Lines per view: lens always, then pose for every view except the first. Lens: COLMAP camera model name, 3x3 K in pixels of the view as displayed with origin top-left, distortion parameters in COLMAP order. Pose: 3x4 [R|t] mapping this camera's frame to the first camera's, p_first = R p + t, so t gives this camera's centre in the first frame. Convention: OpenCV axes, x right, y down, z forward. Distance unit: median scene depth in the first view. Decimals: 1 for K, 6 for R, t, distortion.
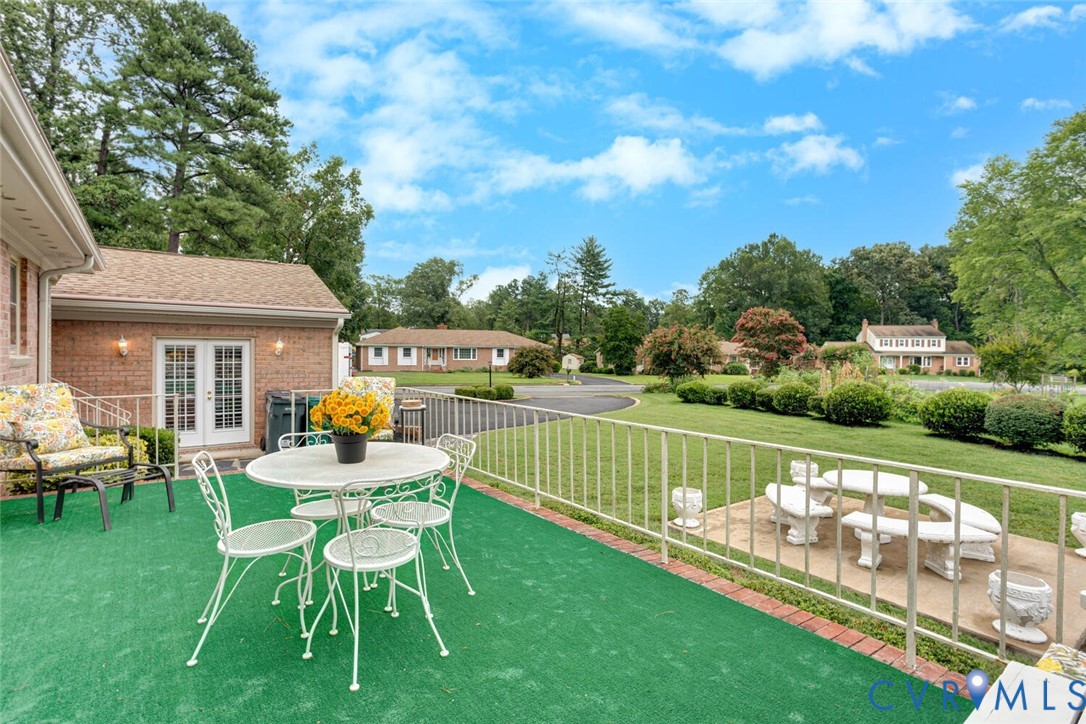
lens RADIAL K [[543.7, 0, 545.1], [0, 543.7, 356.2], [0, 0, 1]] dist [-0.000503, 0.000690]
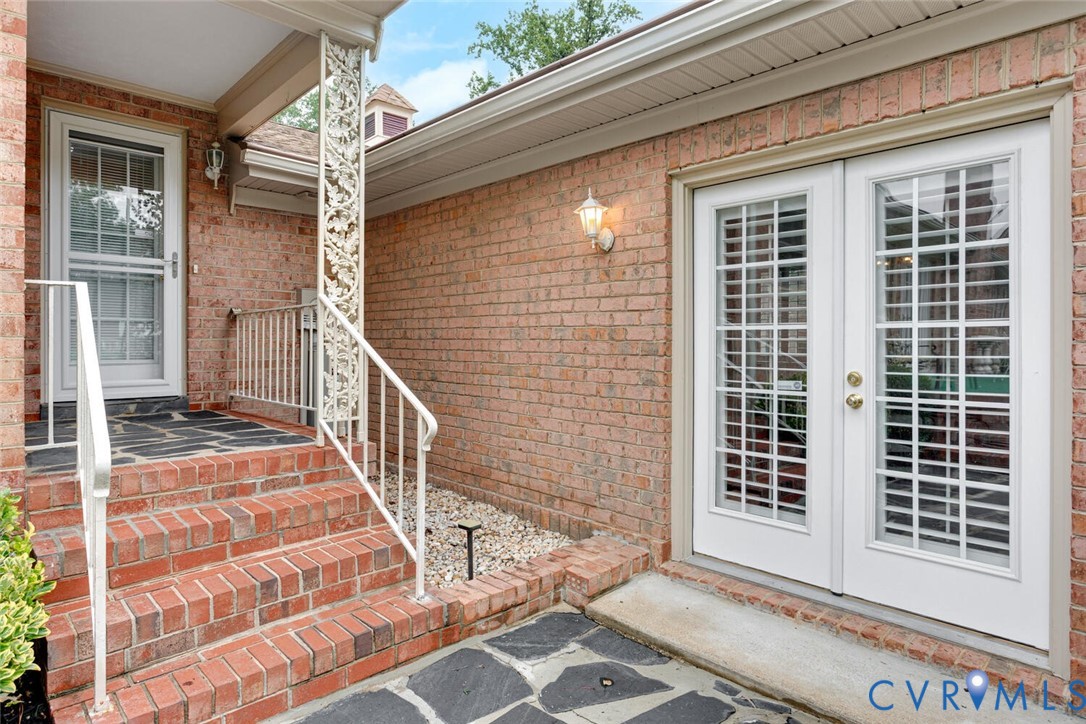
lens RADIAL K [[577.3, 0, 555.6], [0, 577.3, 348.9], [0, 0, 1]] dist [0.004566, 0.002024]
pose [[0.123535, -0.004914, -0.992328, -0.110063], [-0.013798, 0.999883, -0.006669, 0.016612], [0.992244, 0.014516, 0.123453, 0.243829]]
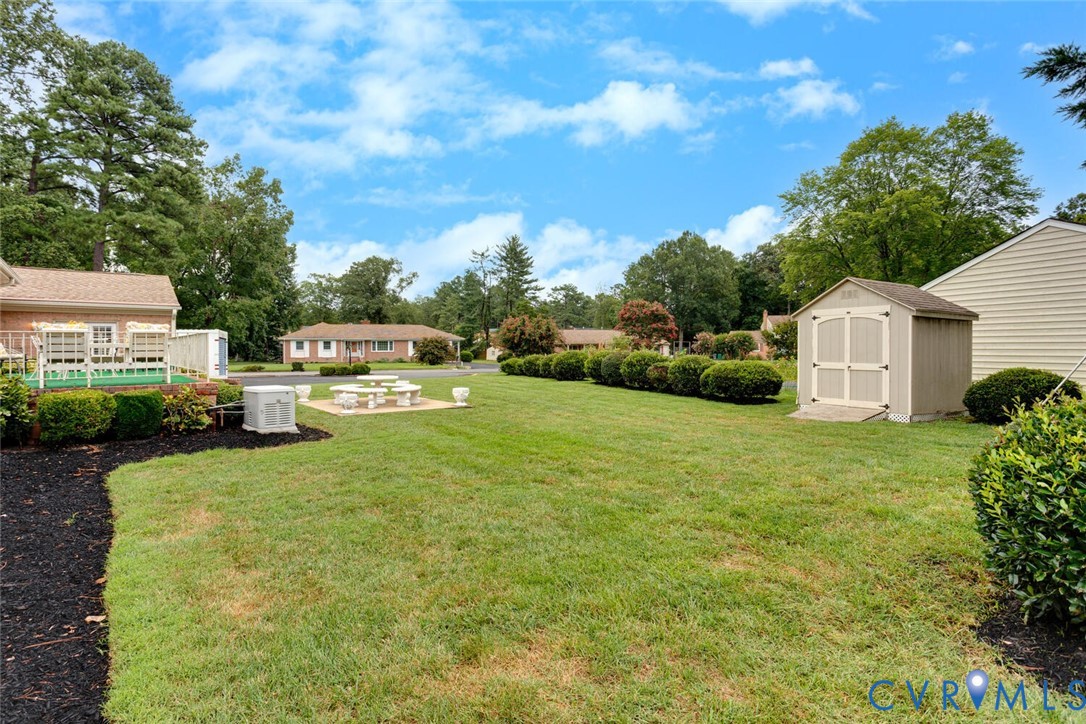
lens RADIAL K [[577.3, 0, 555.6], [0, 577.3, 348.9], [0, 0, 1]] dist [0.004566, 0.002024]
pose [[0.999073, -0.016870, 0.039603, 0.221323], [0.017294, 0.999796, -0.010400, 0.027620], [-0.039419, 0.011075, 0.999161, -0.250374]]
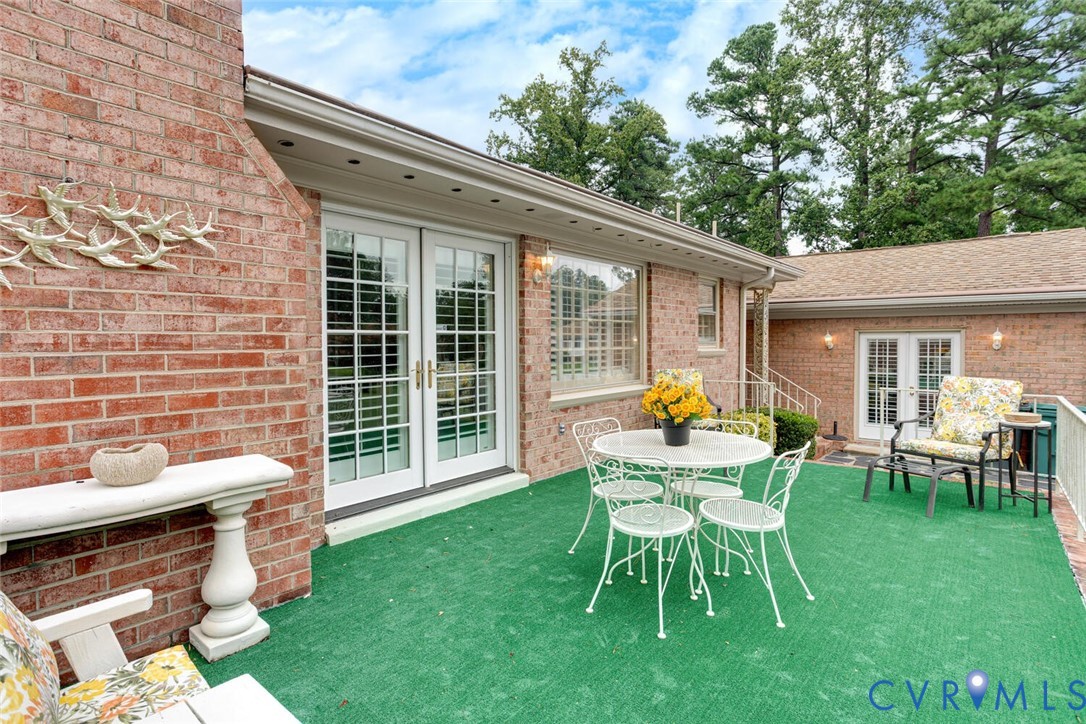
lens RADIAL K [[560.5, 0, 517.1], [0, 560.5, 354.5], [0, 0, 1]] dist [-0.046608, 0.034186]
pose [[0.219918, 0.013461, -0.975426, 0.051217], [-0.003548, 0.999909, 0.012999, -0.000611], [0.975512, 0.000602, 0.219945, 0.032148]]
